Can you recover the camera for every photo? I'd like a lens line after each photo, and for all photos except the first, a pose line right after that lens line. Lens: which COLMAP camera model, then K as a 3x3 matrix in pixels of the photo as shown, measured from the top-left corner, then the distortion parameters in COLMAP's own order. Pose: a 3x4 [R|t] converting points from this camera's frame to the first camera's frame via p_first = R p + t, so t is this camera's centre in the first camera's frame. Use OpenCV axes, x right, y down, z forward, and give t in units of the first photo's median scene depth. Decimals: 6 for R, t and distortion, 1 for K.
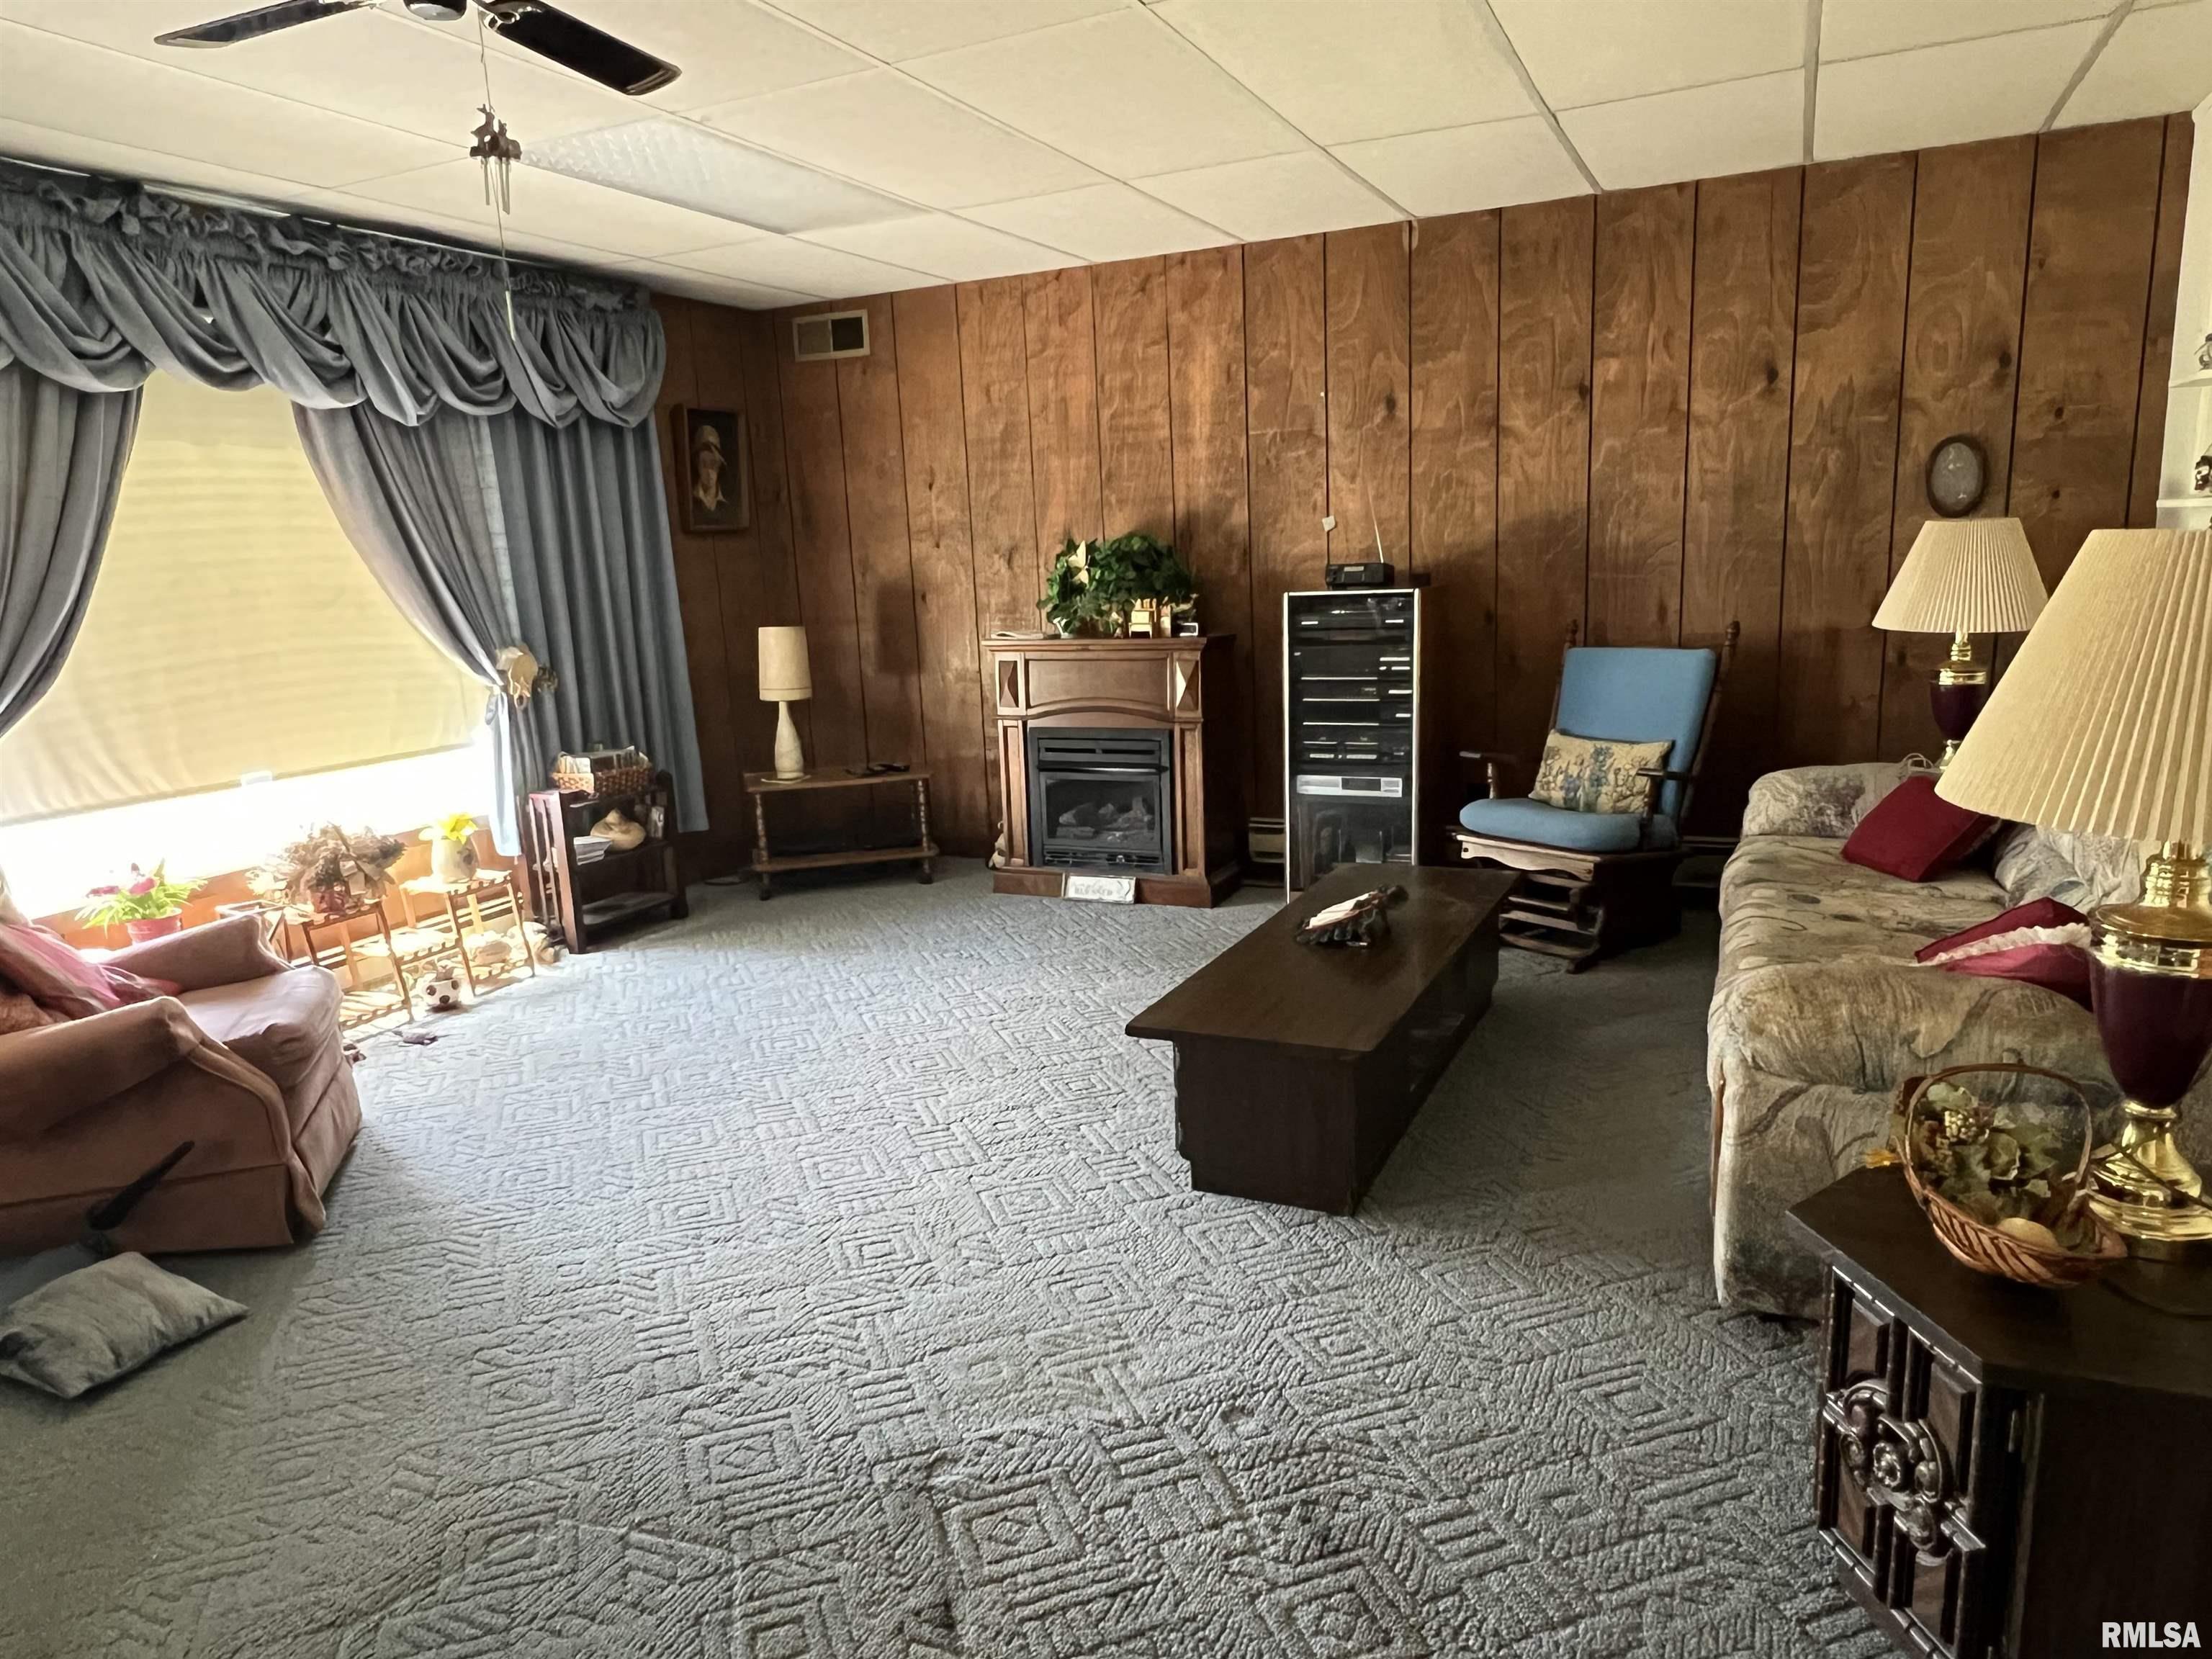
lens RADIAL K [[1430.7, 0, 1099.7], [0, 1430.7, 838.2], [0, 0, 1]] dist [0.004360, -0.004948]
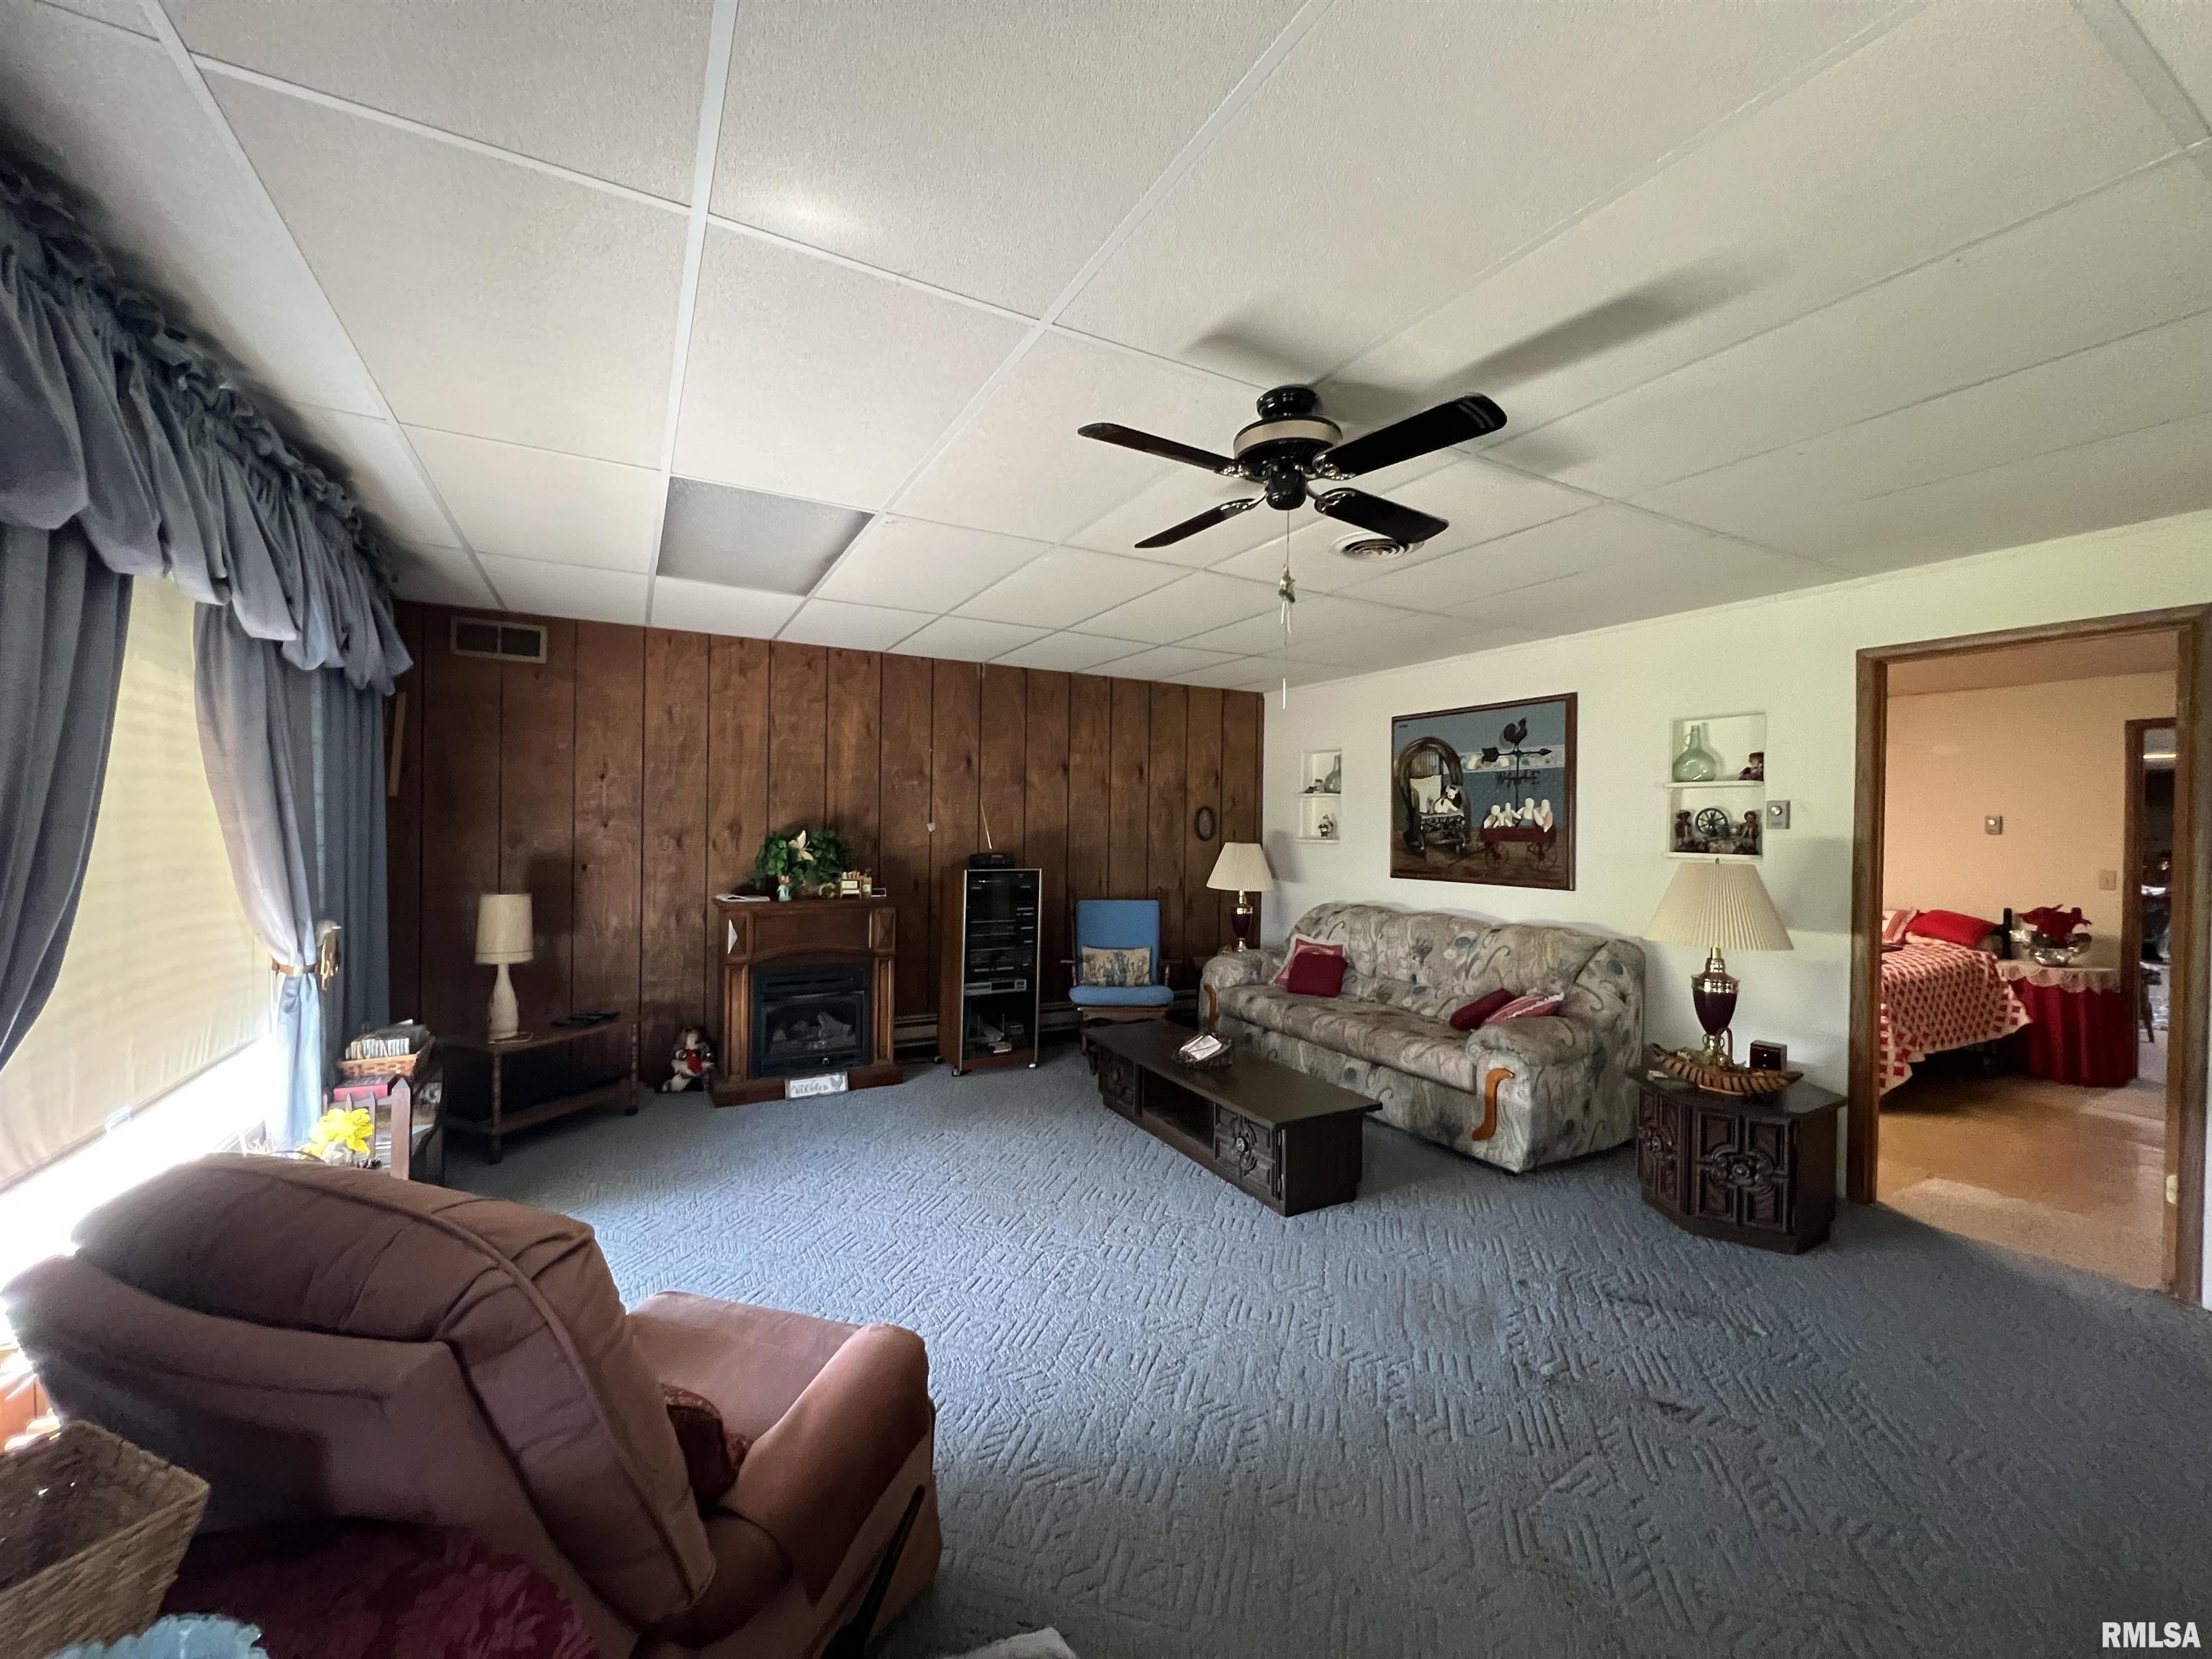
lens RADIAL K [[872.0, 0, 1101.7], [0, 872.0, 833.4], [0, 0, 1]] dist [-0.002715, 0.000002]
pose [[0.583541, 0.047824, 0.810674, -0.523504], [0.126116, 0.980816, -0.148642, -0.042217], [-0.802231, 0.188978, 0.566315, 0.287556]]
